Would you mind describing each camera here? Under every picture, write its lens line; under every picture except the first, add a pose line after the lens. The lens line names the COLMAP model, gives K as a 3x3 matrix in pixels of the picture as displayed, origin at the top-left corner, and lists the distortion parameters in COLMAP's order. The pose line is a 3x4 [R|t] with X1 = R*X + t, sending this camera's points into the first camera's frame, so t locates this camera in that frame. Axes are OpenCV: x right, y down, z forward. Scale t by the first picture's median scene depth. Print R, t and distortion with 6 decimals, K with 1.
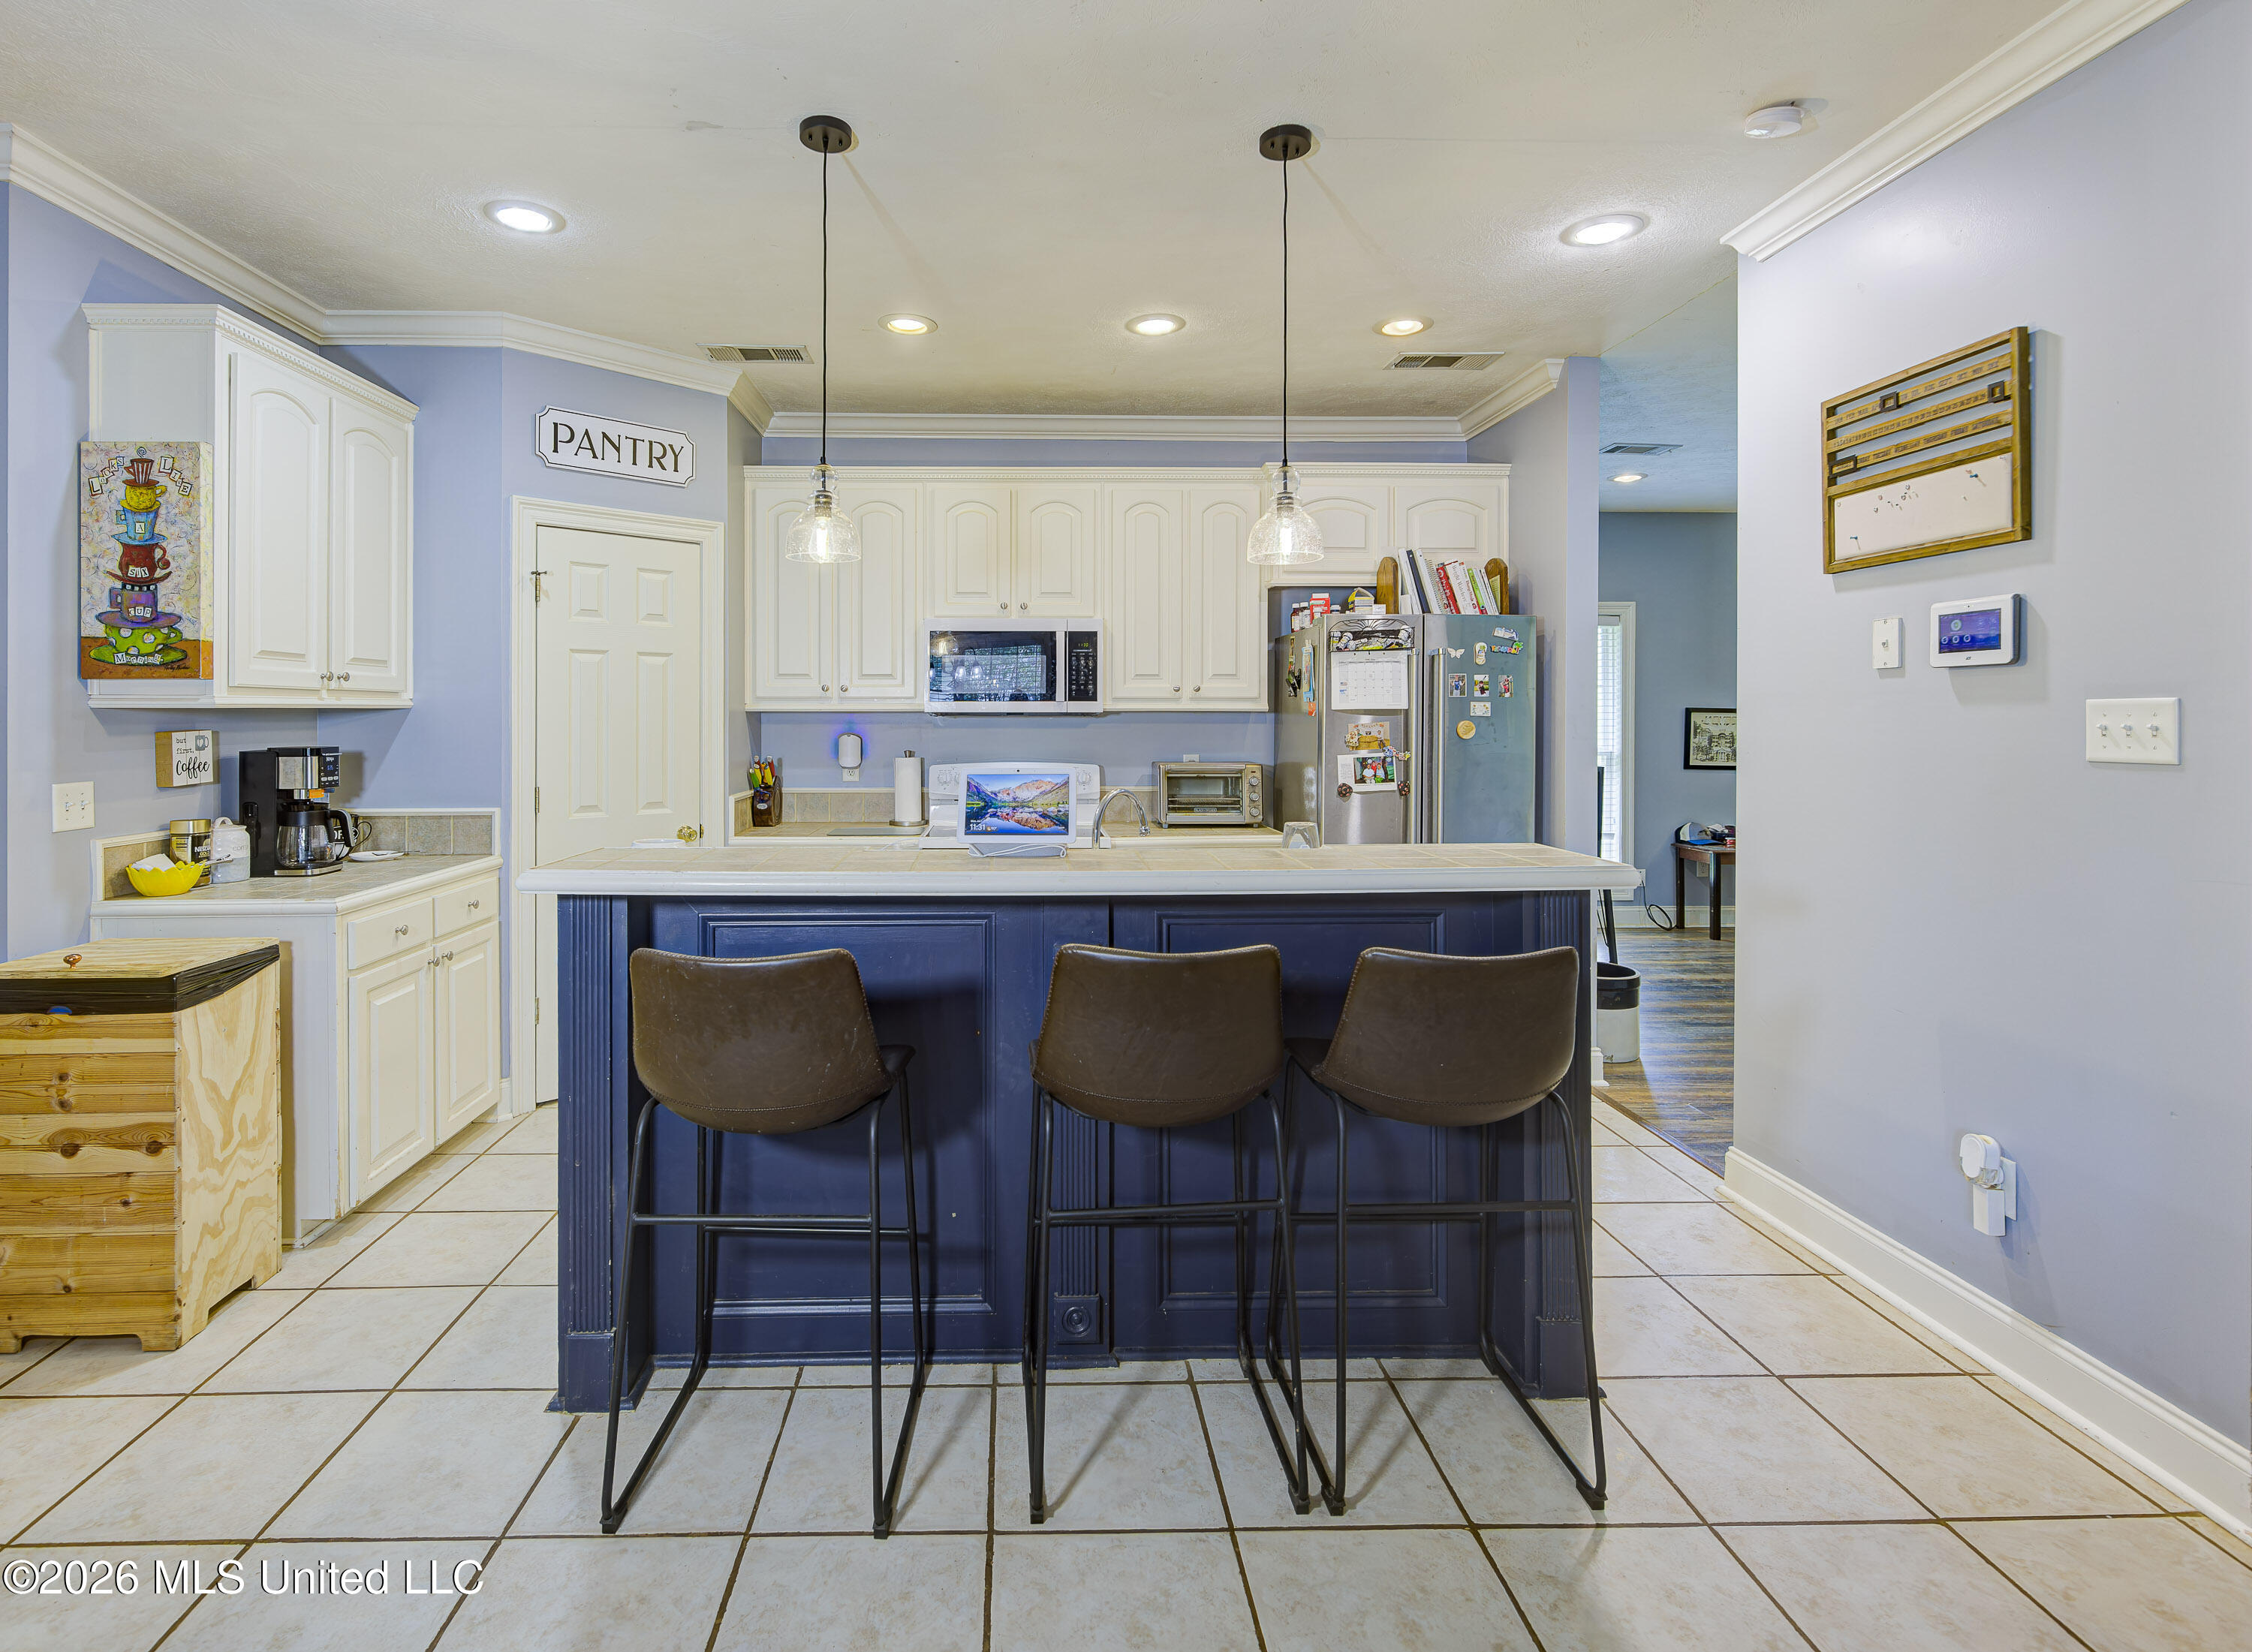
lens RADIAL K [[1160.2, 0, 1039.7], [0, 1160.2, 710.6], [0, 0, 1]] dist [-0.002888, 0.000616]
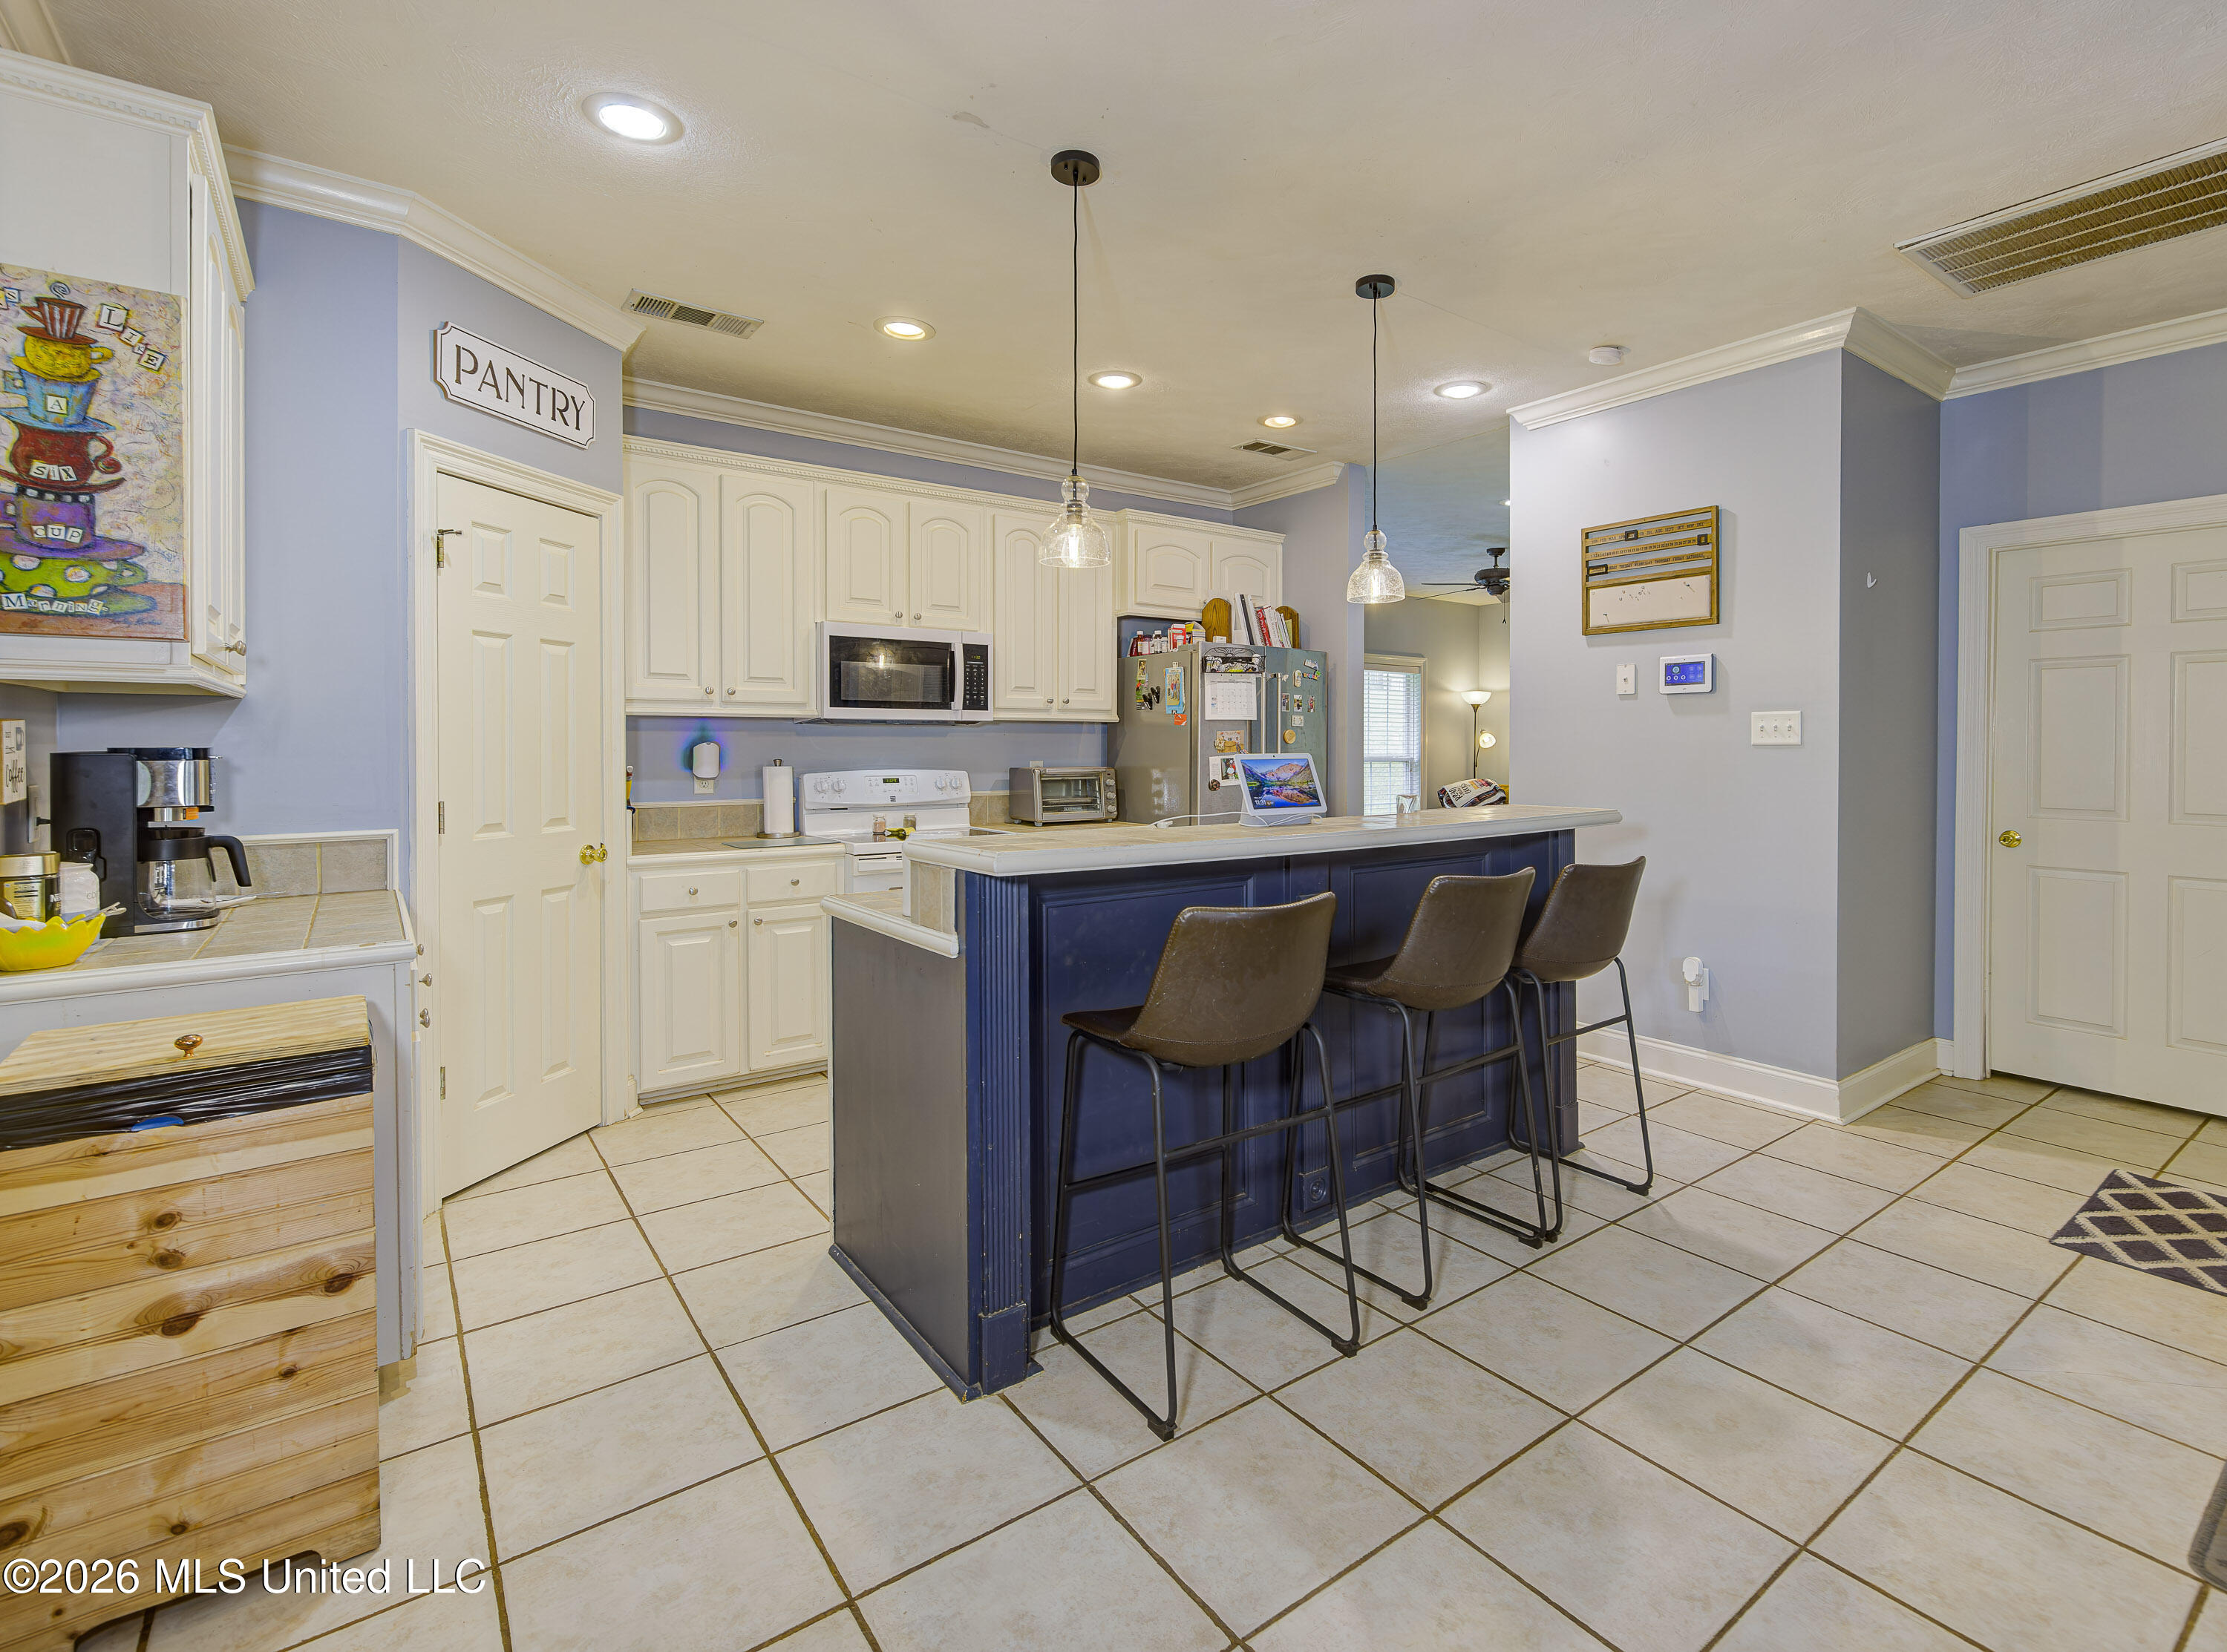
lens RADIAL K [[1100.2, 0, 1240.4], [0, 1100.2, 749.3], [0, 0, 1]] dist [-0.004516, 0.001706]
pose [[0.782542, -0.002404, 0.622594, -0.546140], [-0.003580, 0.999959, 0.008362, 0.025178], [-0.622588, -0.008773, 0.782501, 0.081876]]
